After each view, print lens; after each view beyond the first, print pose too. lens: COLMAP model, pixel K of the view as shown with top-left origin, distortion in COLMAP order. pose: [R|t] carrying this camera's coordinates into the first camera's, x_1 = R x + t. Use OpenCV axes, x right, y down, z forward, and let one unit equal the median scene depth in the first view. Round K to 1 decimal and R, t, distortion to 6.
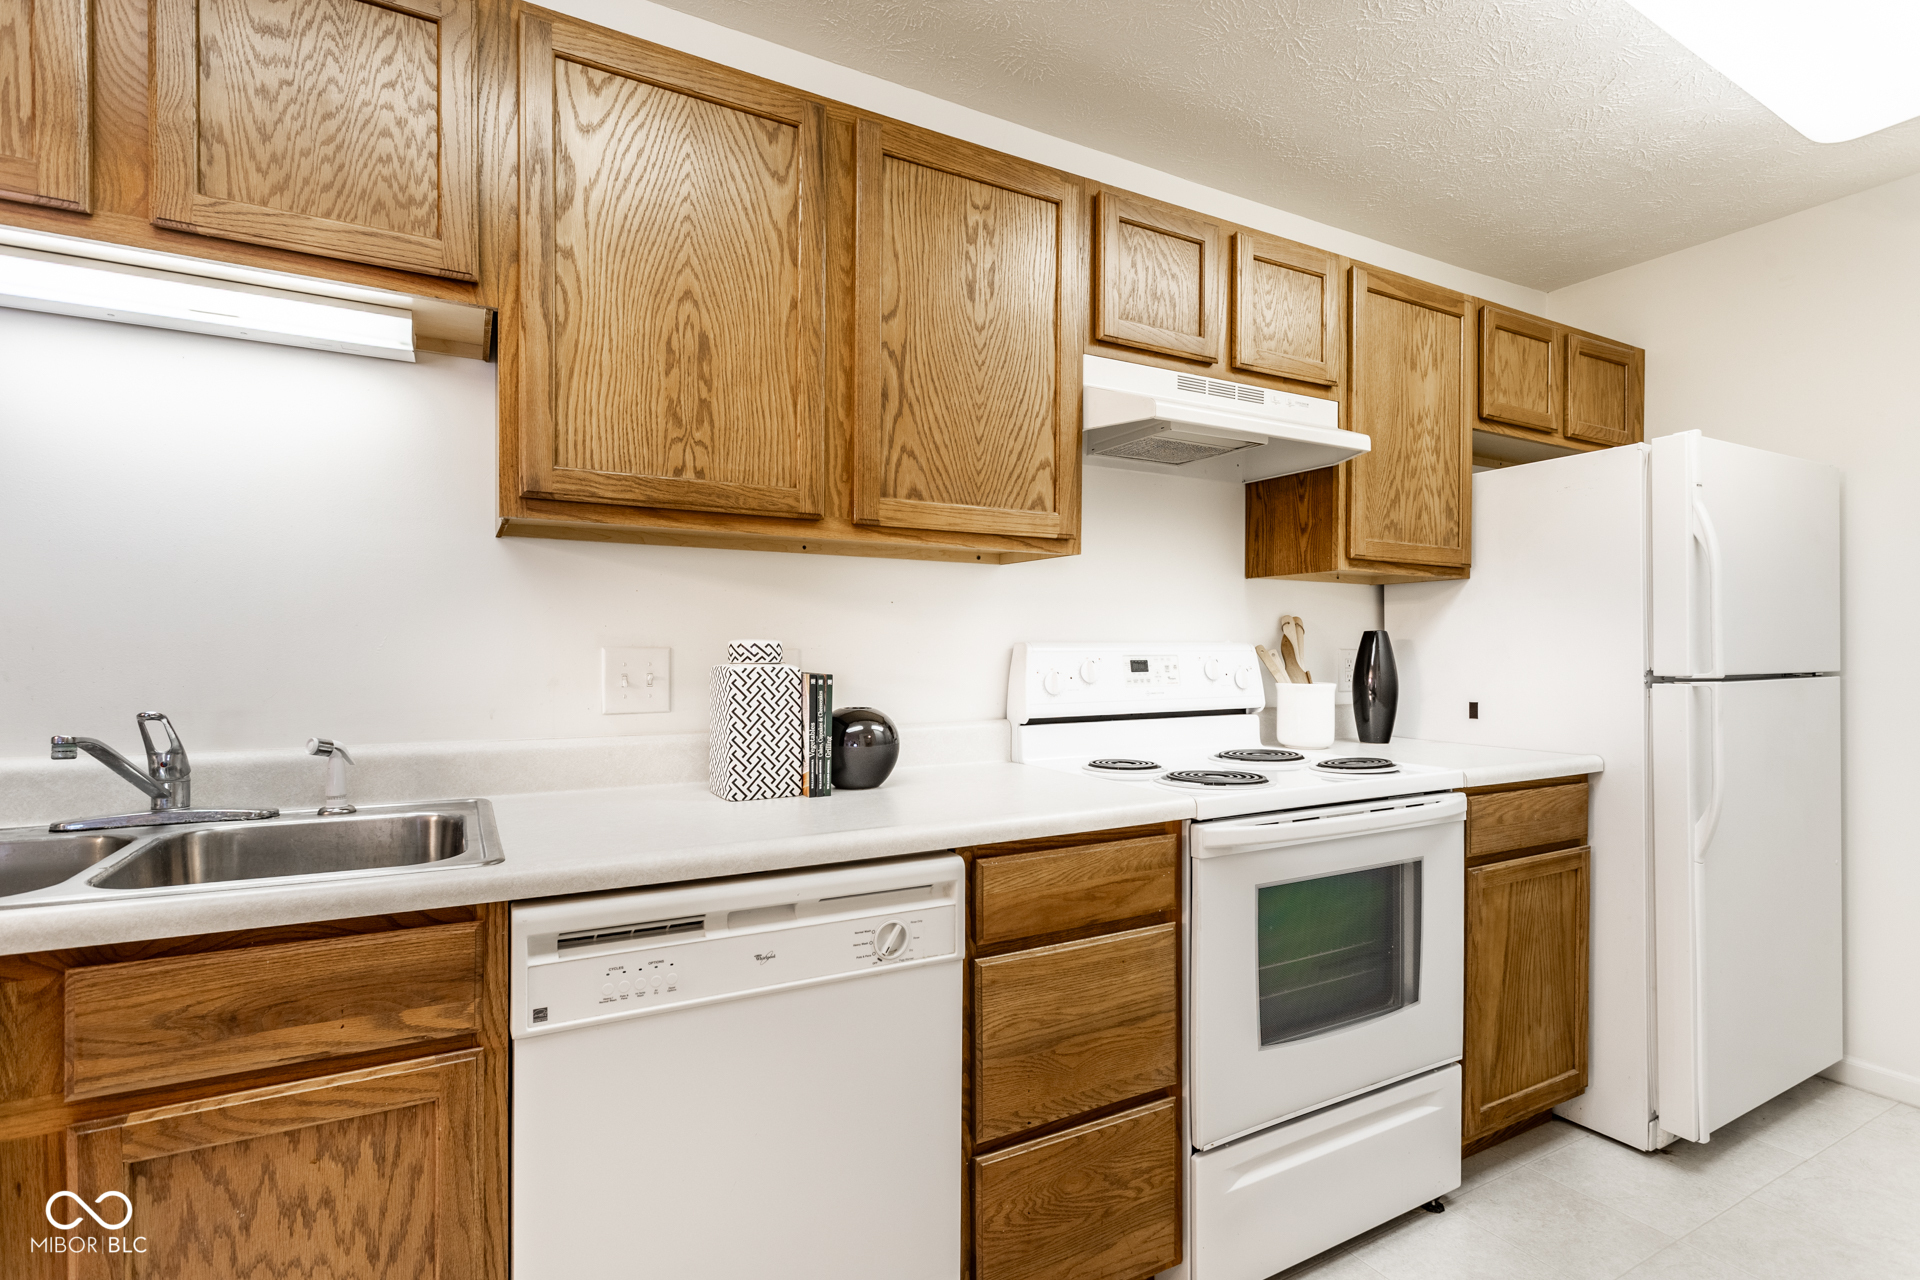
lens RADIAL K [[935.3, 0, 946.9], [0, 935.3, 655.5], [0, 0, 1]] dist [-0.001261, 0.002757]
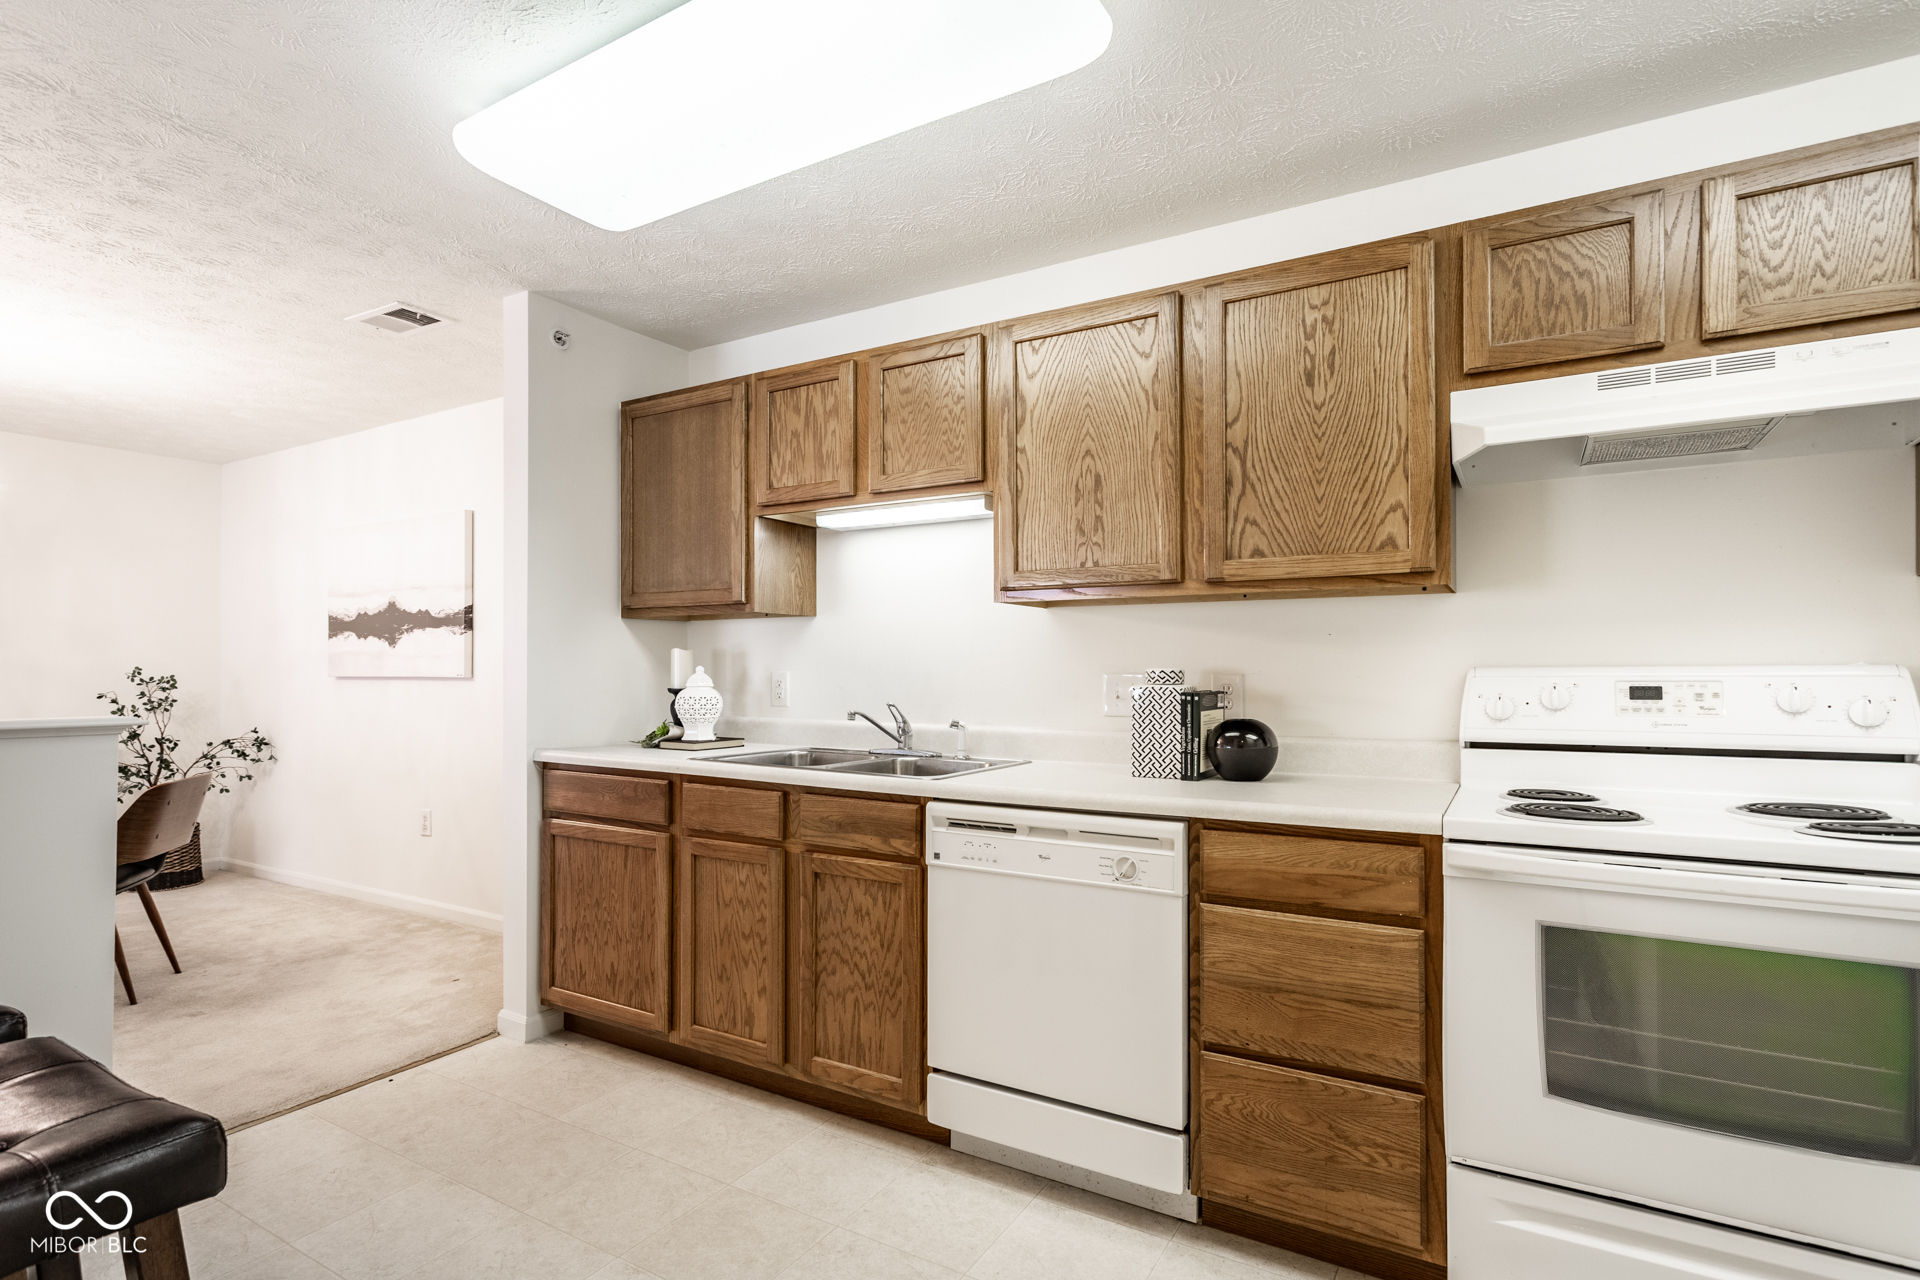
lens RADIAL K [[935.3, 0, 959.5], [0, 935.3, 653.5], [0, 0, 1]] dist [-0.001261, 0.002757]
pose [[0.518609, -0.017979, -0.854823, 0.878689], [-0.003325, 0.999729, -0.023044, -0.004851], [0.855005, 0.014793, 0.518409, -0.010017]]
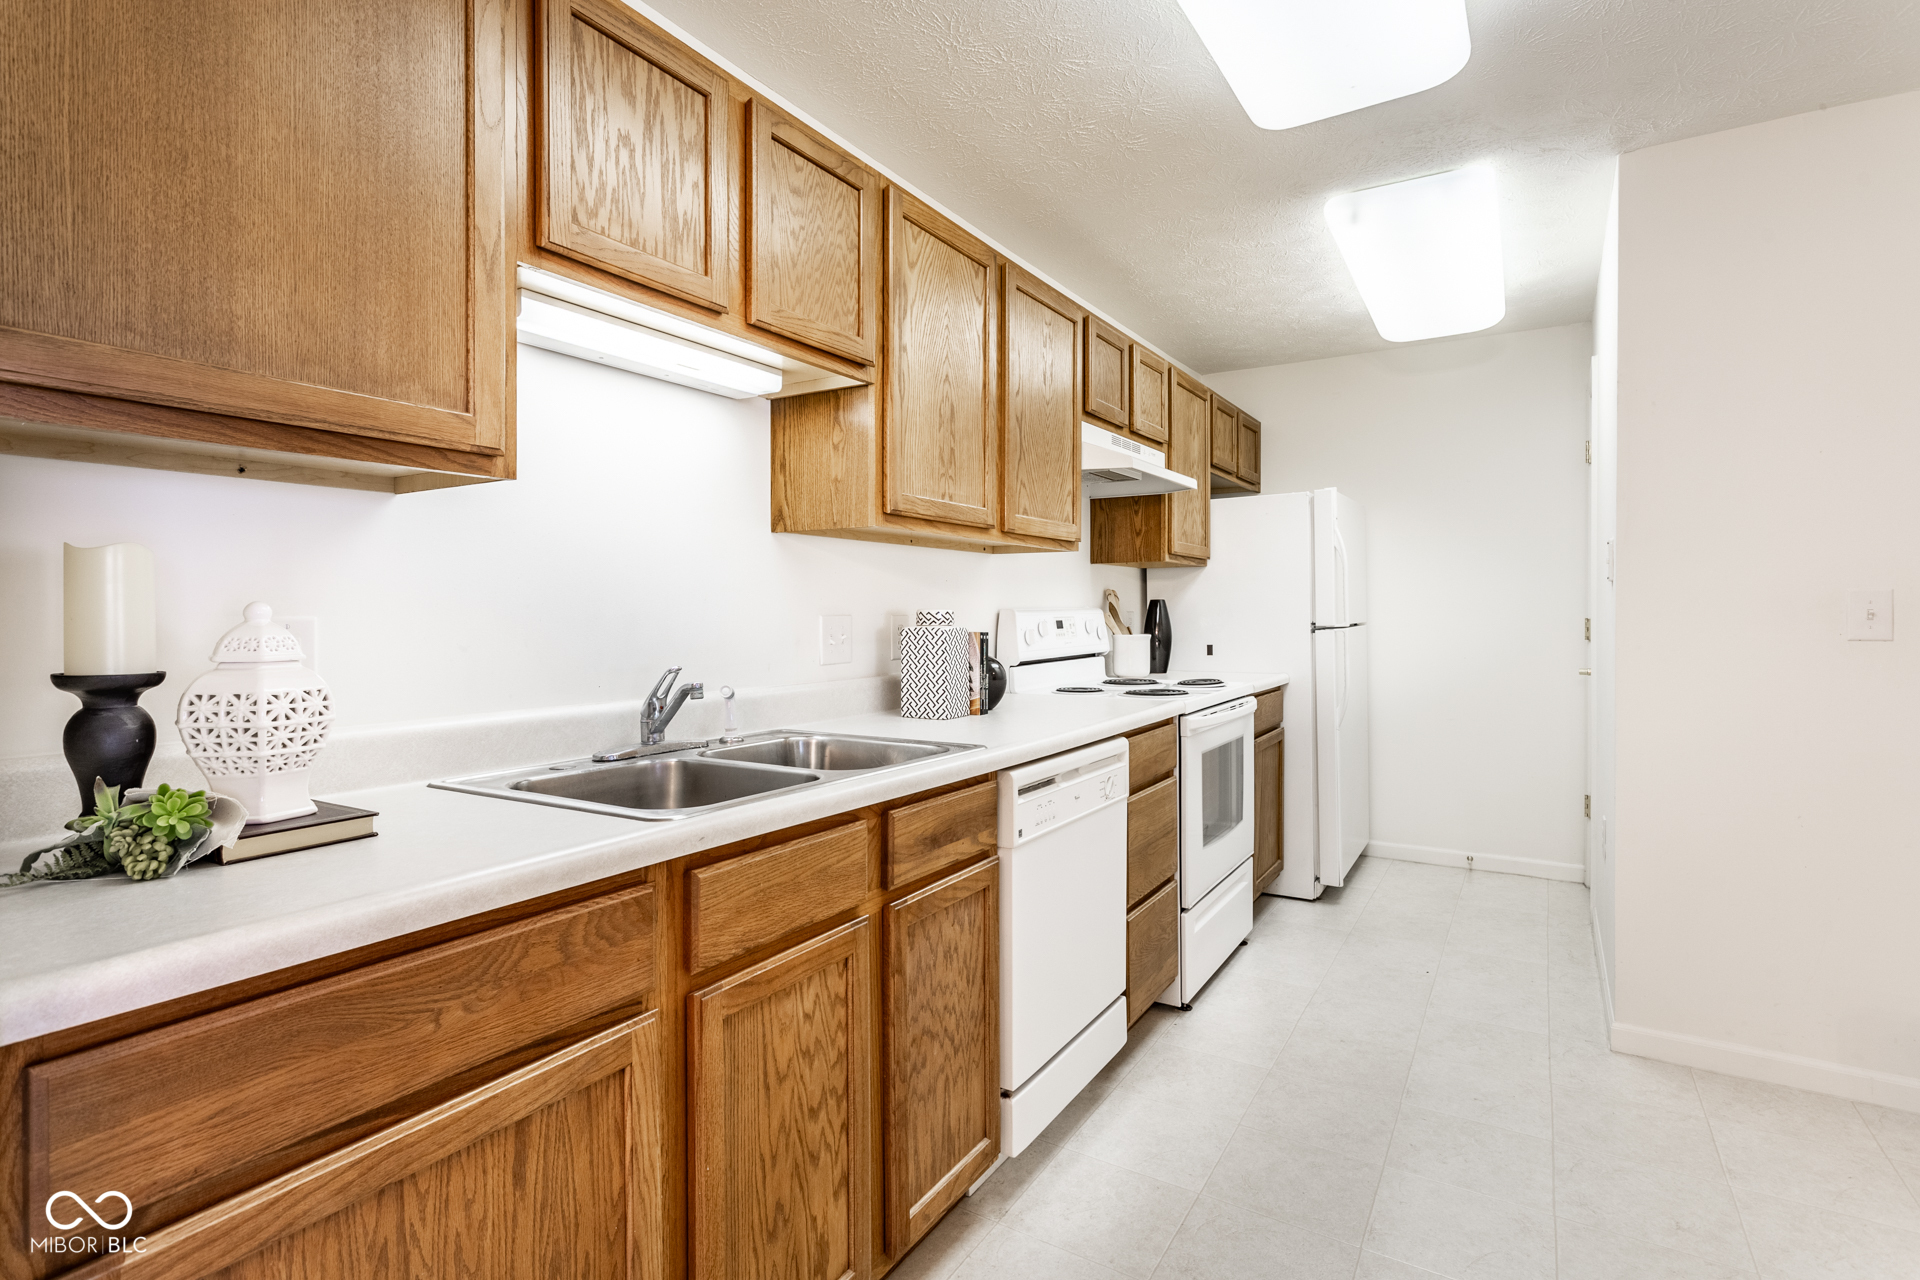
lens RADIAL K [[935.3, 0, 974.5], [0, 935.3, 612.8], [0, 0, 1]] dist [-0.001261, 0.002757]
pose [[0.872919, -0.007020, 0.487815, -0.876915], [0.009070, 0.999957, -0.001840, -0.007811], [-0.487781, 0.006030, 0.872945, -0.289066]]
